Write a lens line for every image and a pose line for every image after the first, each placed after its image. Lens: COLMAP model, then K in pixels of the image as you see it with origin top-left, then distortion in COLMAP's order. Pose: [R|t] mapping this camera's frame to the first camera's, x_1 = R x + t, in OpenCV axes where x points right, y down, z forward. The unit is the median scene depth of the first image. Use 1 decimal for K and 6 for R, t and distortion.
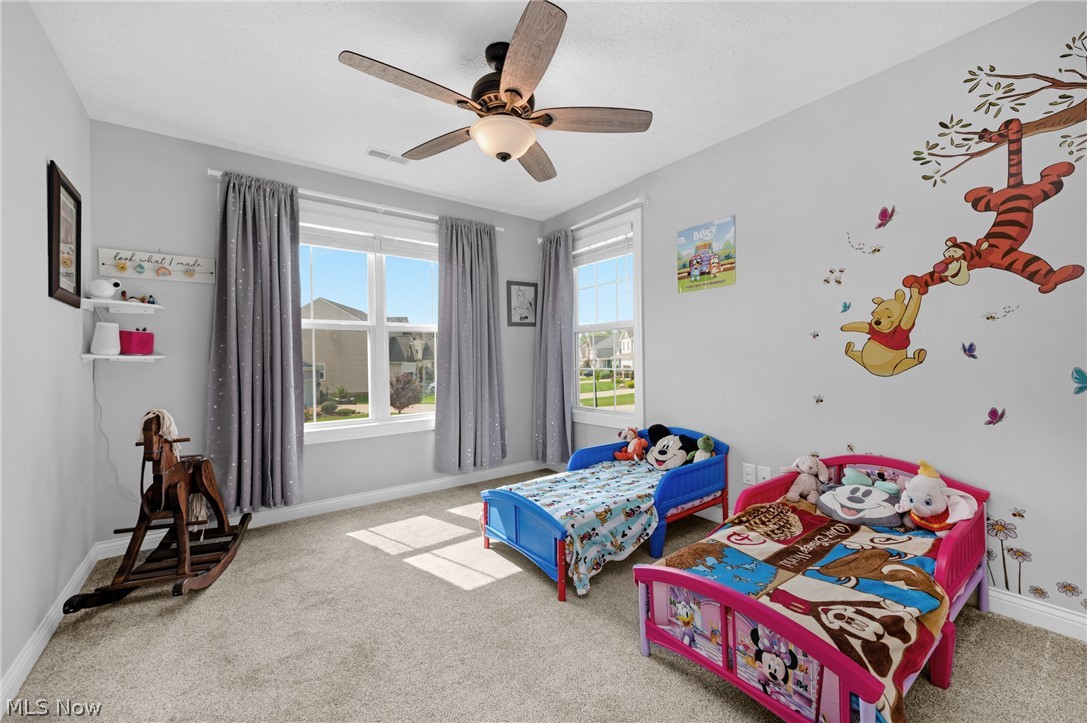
lens RADIAL K [[432.4, 0, 561.9], [0, 432.4, 361.3], [0, 0, 1]] dist [0.013103, -0.000353]
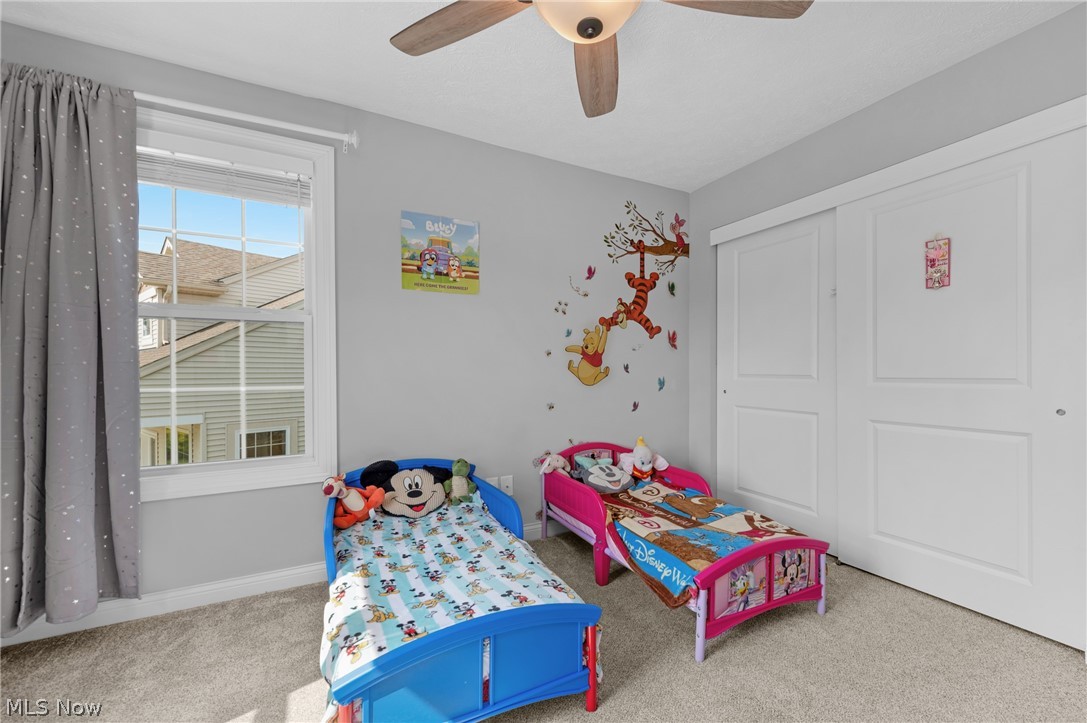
lens RADIAL K [[437.9, 0, 544.9], [0, 437.9, 373.0], [0, 0, 1]] dist [0.015856, -0.000077]
pose [[0.195900, 0.005982, 0.980606, -0.735747], [0.003720, 0.999970, -0.006843, 0.003588], [-0.980617, 0.004989, 0.195872, 0.938973]]
